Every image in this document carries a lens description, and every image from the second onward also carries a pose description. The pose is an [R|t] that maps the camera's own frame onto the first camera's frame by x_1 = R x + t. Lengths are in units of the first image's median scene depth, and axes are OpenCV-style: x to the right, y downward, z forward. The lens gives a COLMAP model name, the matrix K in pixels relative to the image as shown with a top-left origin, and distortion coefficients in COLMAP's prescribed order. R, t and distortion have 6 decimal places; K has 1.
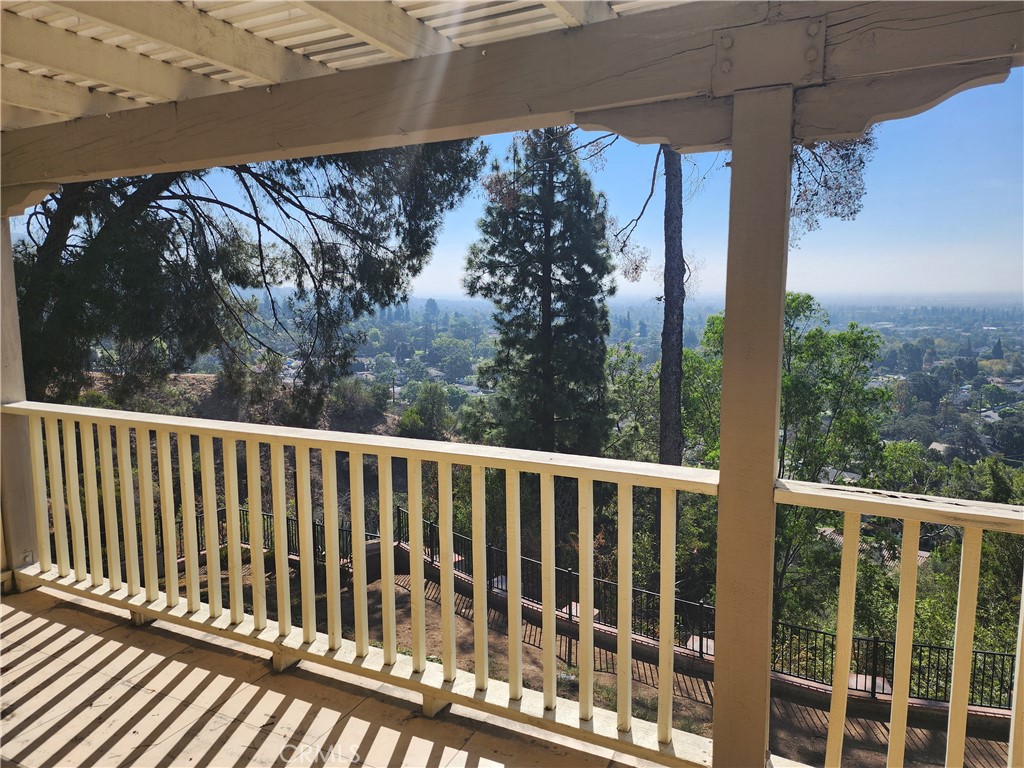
lens RADIAL K [[686.7, 0, 508.4], [0, 686.7, 378.9], [0, 0, 1]] dist [0.044247, -0.013782]
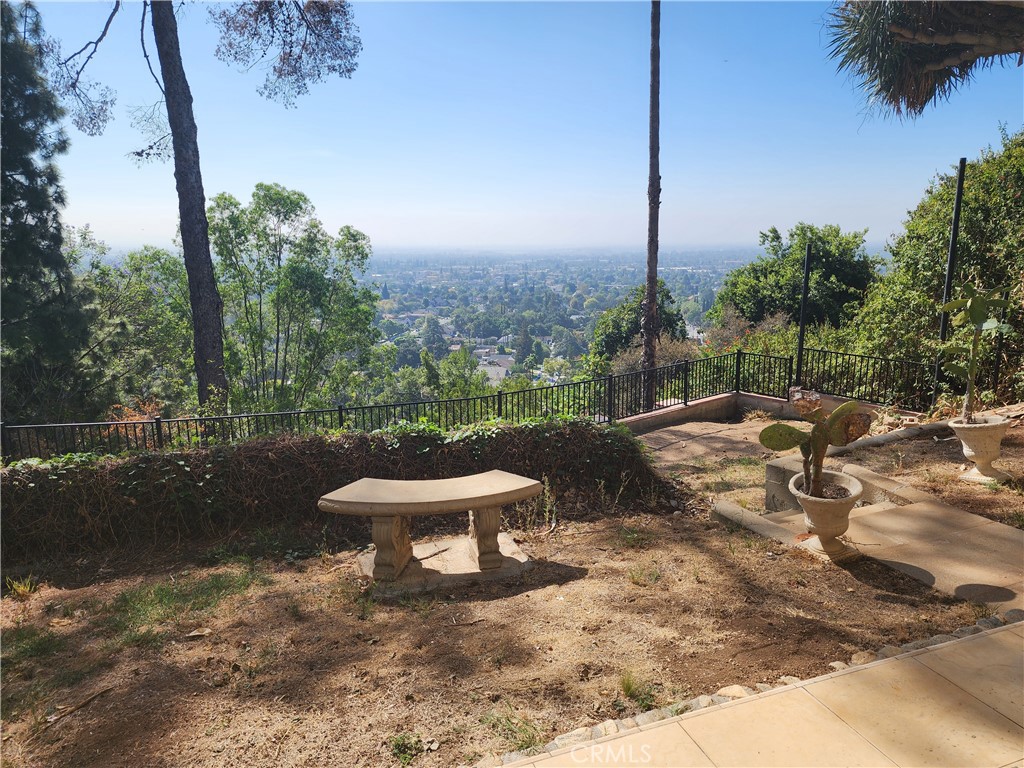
lens RADIAL K [[686.7, 0, 517.4], [0, 686.7, 381.4], [0, 0, 1]] dist [0.044247, -0.013782]
pose [[0.686698, -0.137596, 0.713802, -0.086395], [0.094542, 0.990488, 0.099980, 0.094265], [-0.720769, -0.001172, 0.693175, 0.084700]]
